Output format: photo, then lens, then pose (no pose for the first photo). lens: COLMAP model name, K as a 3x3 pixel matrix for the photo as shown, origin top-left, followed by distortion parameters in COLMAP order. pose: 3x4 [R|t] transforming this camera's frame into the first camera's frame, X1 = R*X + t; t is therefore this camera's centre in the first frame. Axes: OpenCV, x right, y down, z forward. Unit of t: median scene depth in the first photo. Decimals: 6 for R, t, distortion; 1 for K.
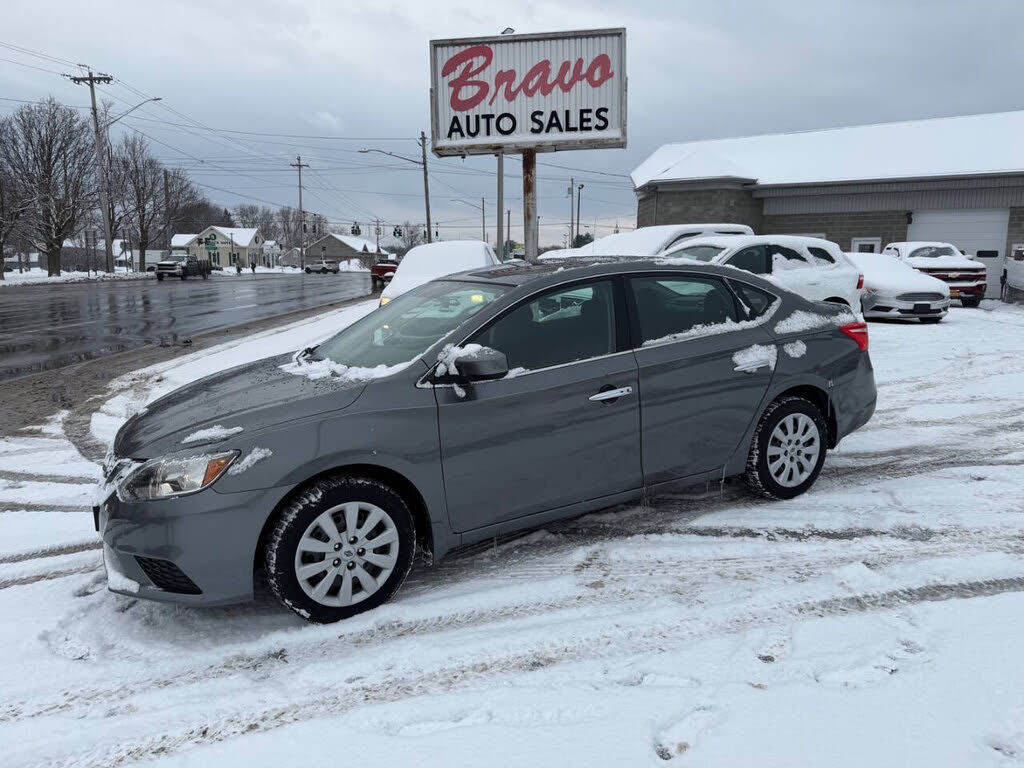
lens RADIAL K [[745.2, 0, 509.8], [0, 745.2, 381.1], [0, 0, 1]] dist [0.018345, -0.036801]
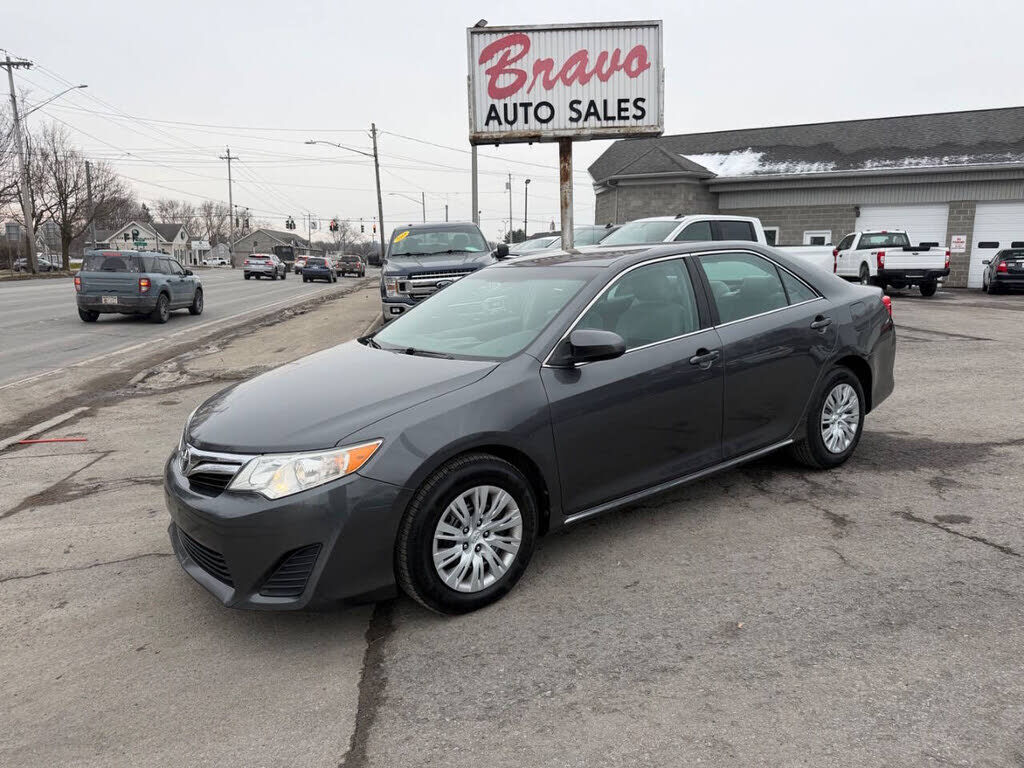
lens RADIAL K [[745.2, 0, 519.1], [0, 745.2, 380.8], [0, 0, 1]] dist [0.018345, -0.036801]
pose [[0.994401, -0.021709, 0.103414, -0.149281], [0.021169, 0.999756, 0.006310, 0.009232], [-0.103525, -0.004085, 0.994618, 0.002729]]
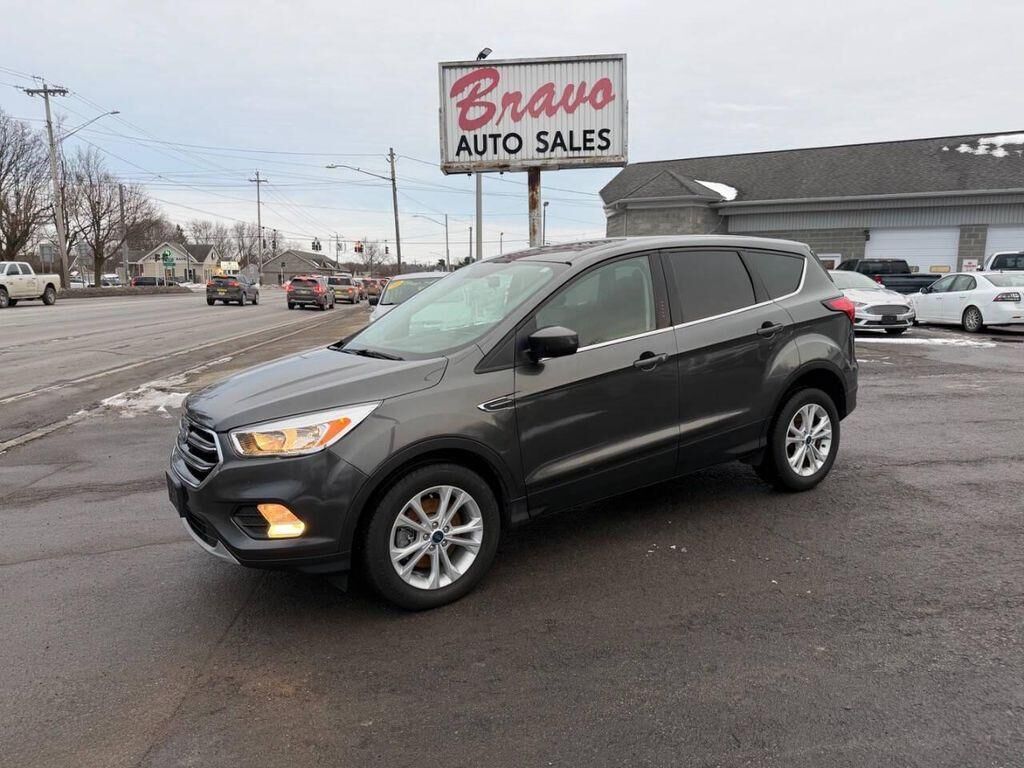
lens RADIAL K [[745.2, 0, 513.7], [0, 745.2, 393.4], [0, 0, 1]] dist [0.018345, -0.036801]
pose [[0.998120, -0.010161, 0.060443, -0.069504], [0.010503, 0.999931, -0.005341, 0.010806], [-0.060384, 0.005966, 0.998157, -0.039855]]
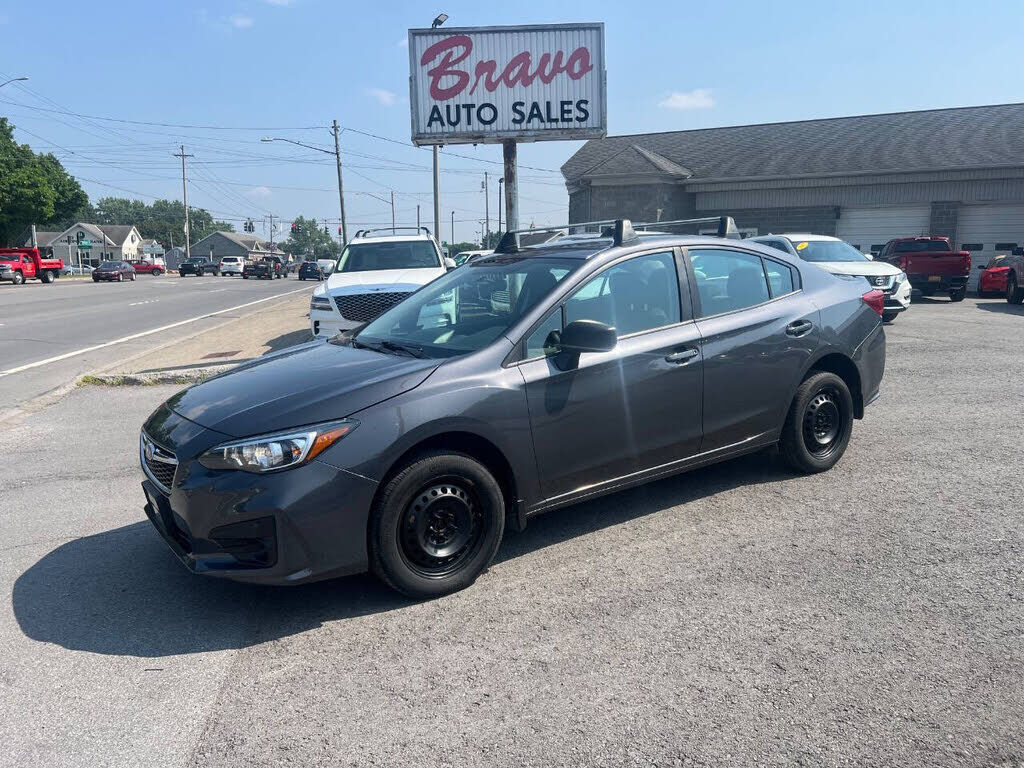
lens RADIAL K [[801.7, 0, 519.2], [0, 801.7, 384.0], [0, 0, 1]] dist [0.008455, -0.015954]
pose [[0.991518, -0.025405, 0.127463, -0.107828], [0.026349, 0.999636, -0.005728, 0.023900], [-0.127271, 0.009038, 0.991827, -0.067096]]
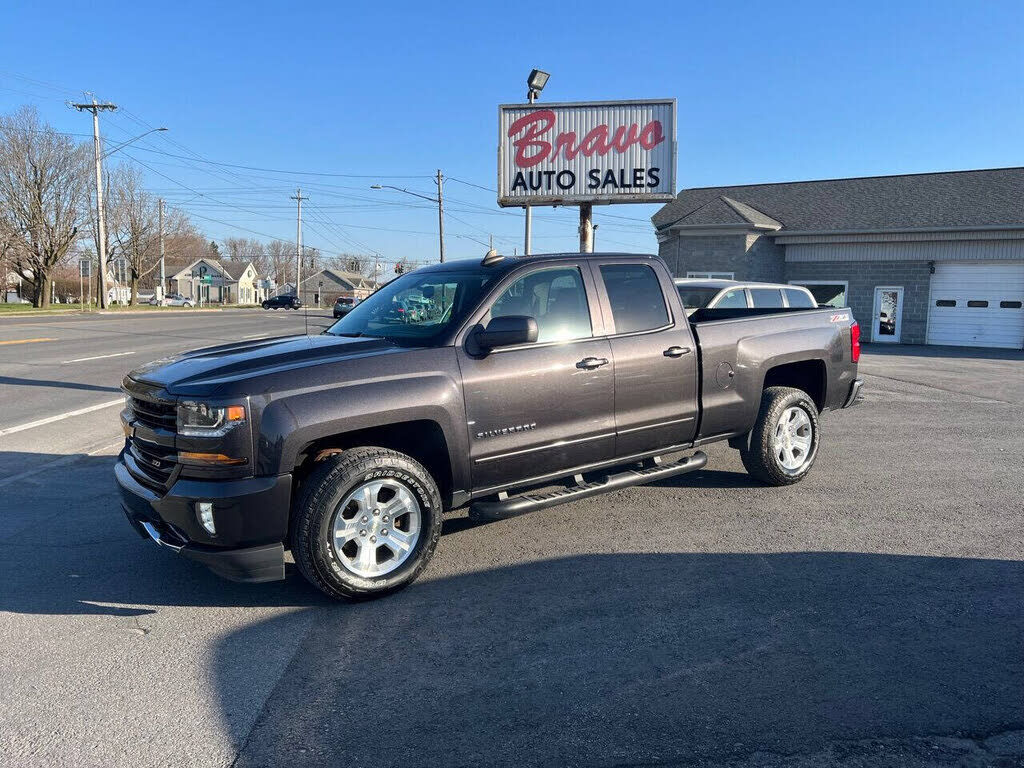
lens RADIAL K [[801.7, 0, 519.2], [0, 801.7, 380.1], [0, 0, 1]] dist [0.008455, -0.015954]
pose [[0.999734, 0.019050, 0.012968, -0.083077], [-0.018214, 0.997925, -0.061759, 0.024378], [-0.014118, 0.061507, 0.998007, -0.160691]]
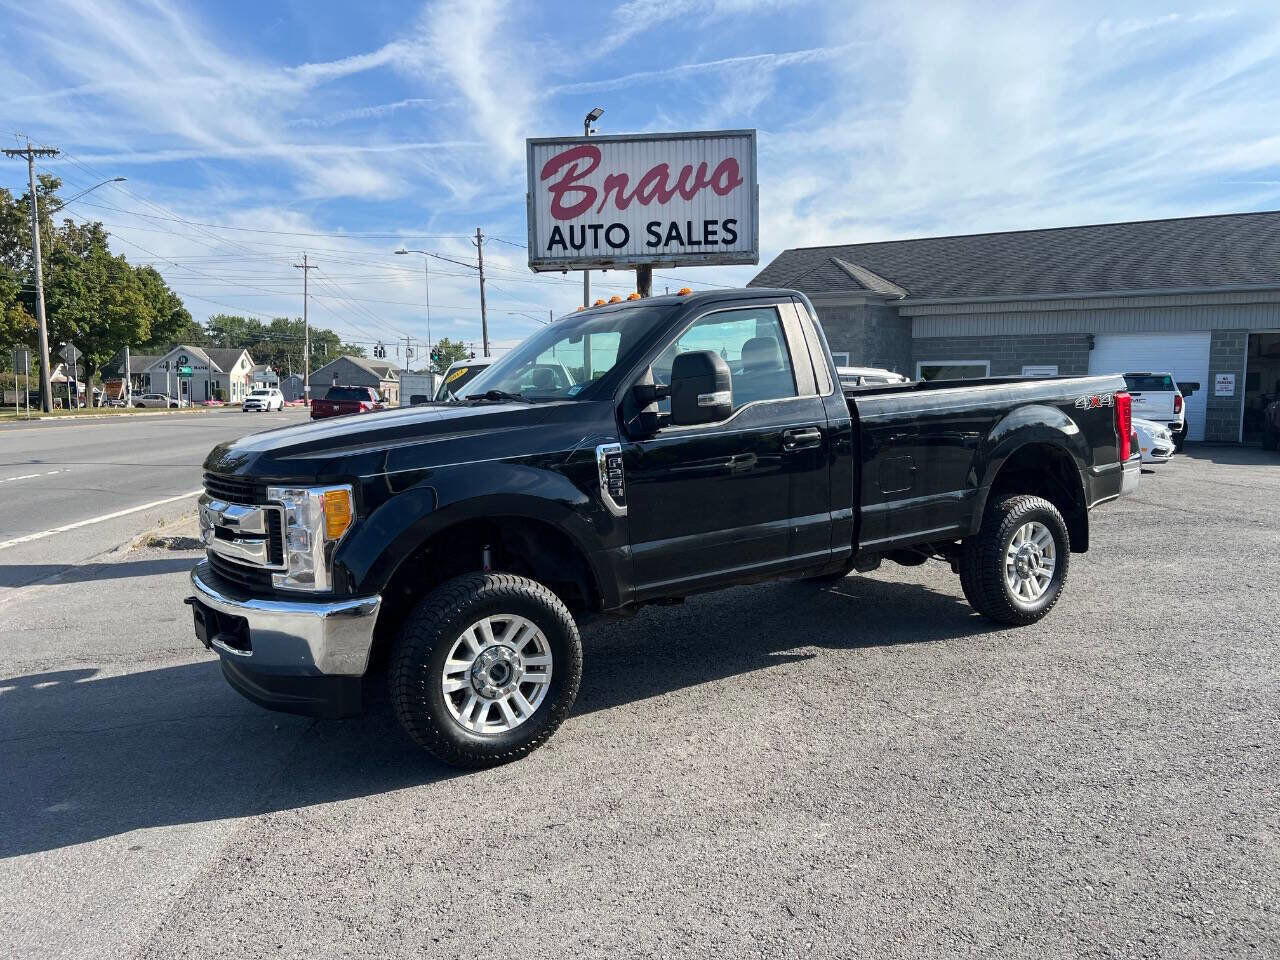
lens RADIAL K [[1002.1, 0, 650.6], [0, 1002.1, 476.6], [0, 0, 1]] dist [0.008455, -0.015954]
pose [[0.997692, -0.003396, 0.067824, -0.044777], [0.008554, 0.997079, -0.075903, 0.014201], [-0.067368, 0.076308, 0.994806, -0.111612]]
